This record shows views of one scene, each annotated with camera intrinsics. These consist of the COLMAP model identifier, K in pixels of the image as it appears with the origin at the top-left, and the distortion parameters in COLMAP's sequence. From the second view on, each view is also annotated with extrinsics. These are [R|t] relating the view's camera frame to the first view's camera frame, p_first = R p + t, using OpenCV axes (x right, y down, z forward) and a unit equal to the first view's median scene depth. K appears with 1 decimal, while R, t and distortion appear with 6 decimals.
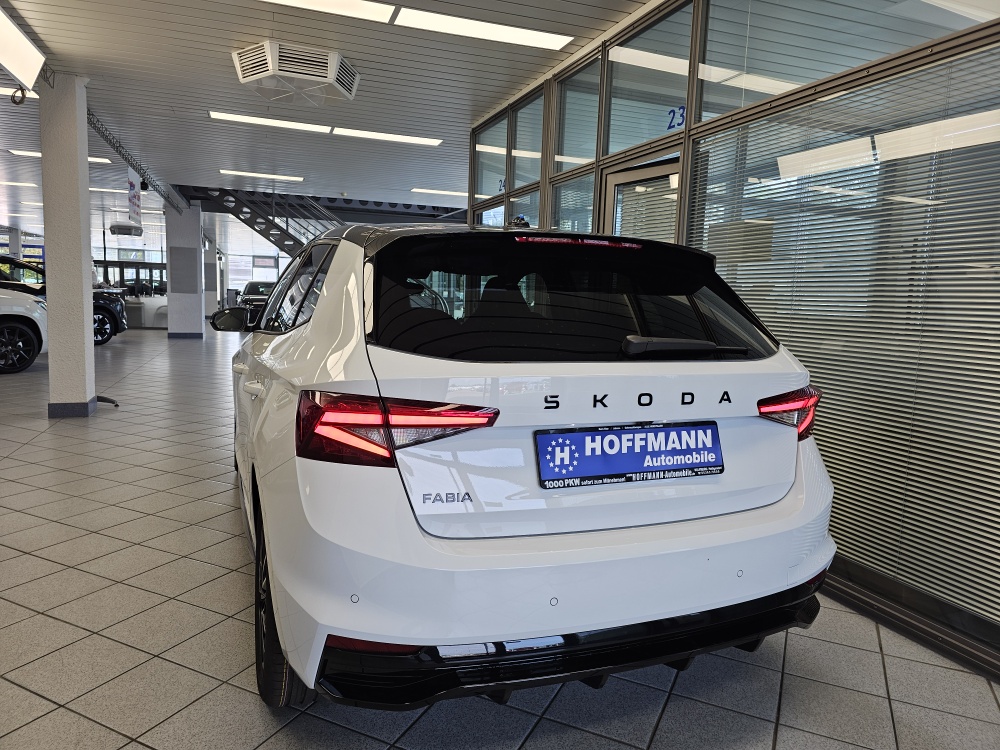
lens RADIAL K [[670.9, 0, 472.2], [0, 670.9, 360.0], [0, 0, 1]] dist [0.024583, -0.000485]
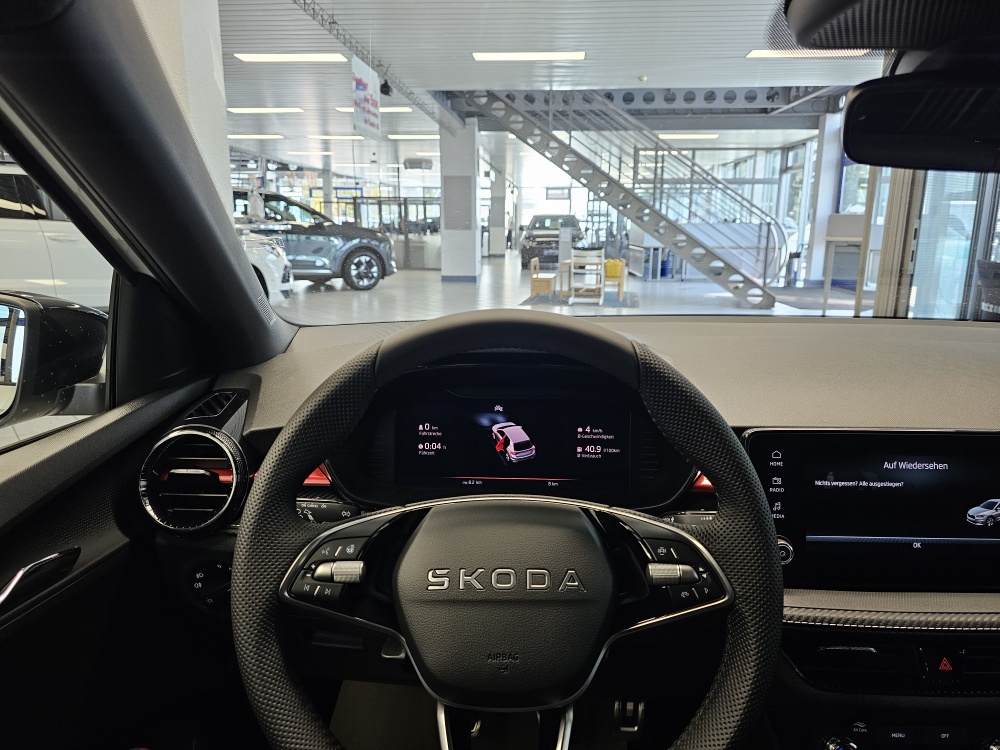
lens RADIAL K [[688.1, 0, 504.1], [0, 688.1, 370.2], [0, 0, 1]] dist [0.046115, -0.001187]
pose [[0.927404, 0.051253, -0.370532, -0.037539], [-0.011440, 0.993991, 0.108860, -0.020166], [0.373885, -0.096719, 0.922418, 0.224549]]
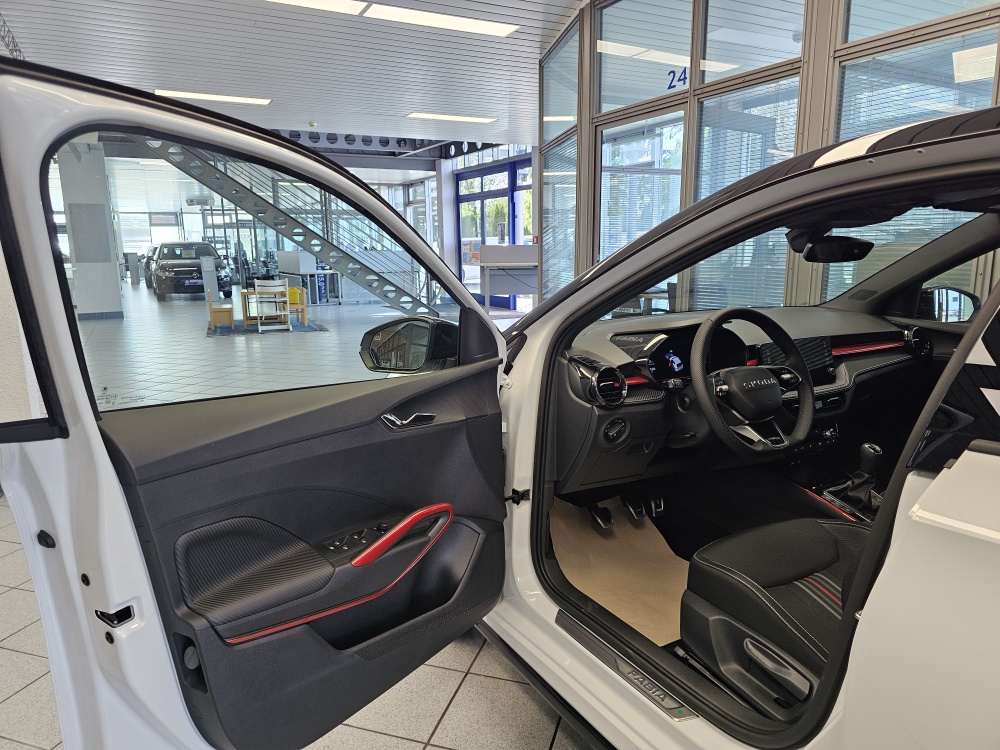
lens RADIAL K [[692.2, 0, 493.6], [0, 692.2, 370.6], [0, 0, 1]] dist [-0.000416, -0.003527]
pose [[0.987026, -0.067842, 0.145526, -0.109372], [0.055507, 0.994642, 0.087215, -0.021109], [-0.150663, -0.078006, 0.985503, 0.148597]]
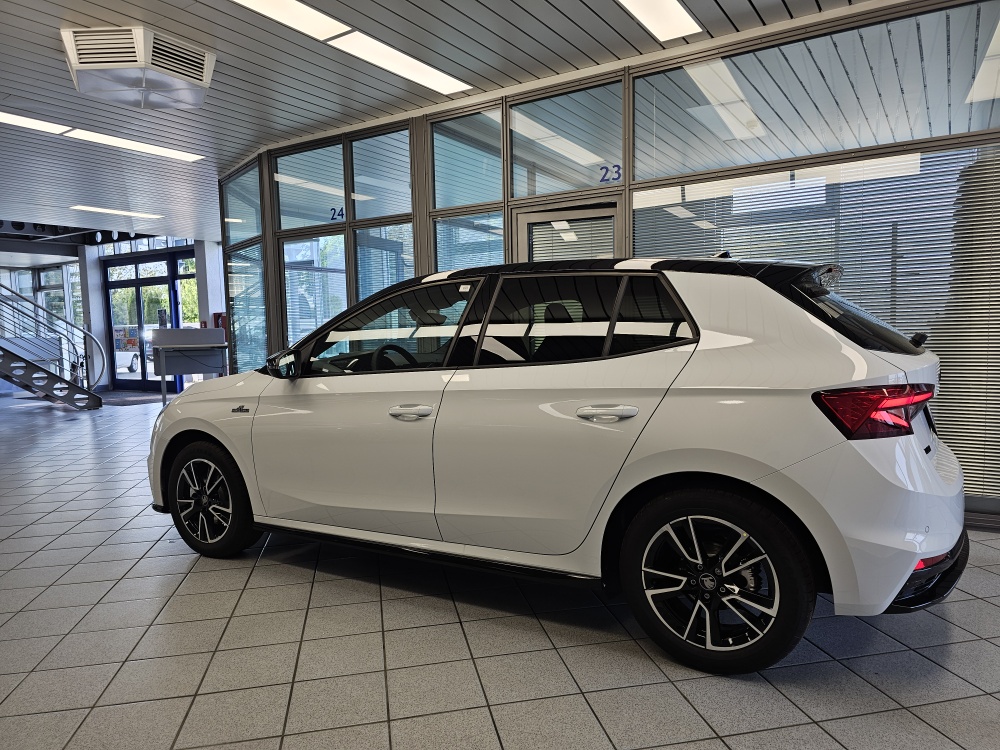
lens RADIAL K [[675.7, 0, 497.6], [0, 675.7, 370.9], [0, 0, 1]] dist [0.077606, -0.080873]
pose [[0.791590, -0.091451, 0.604170, -0.169982], [0.108611, 0.994051, 0.008162, -0.007741], [-0.601322, 0.059159, 0.796814, 0.037844]]
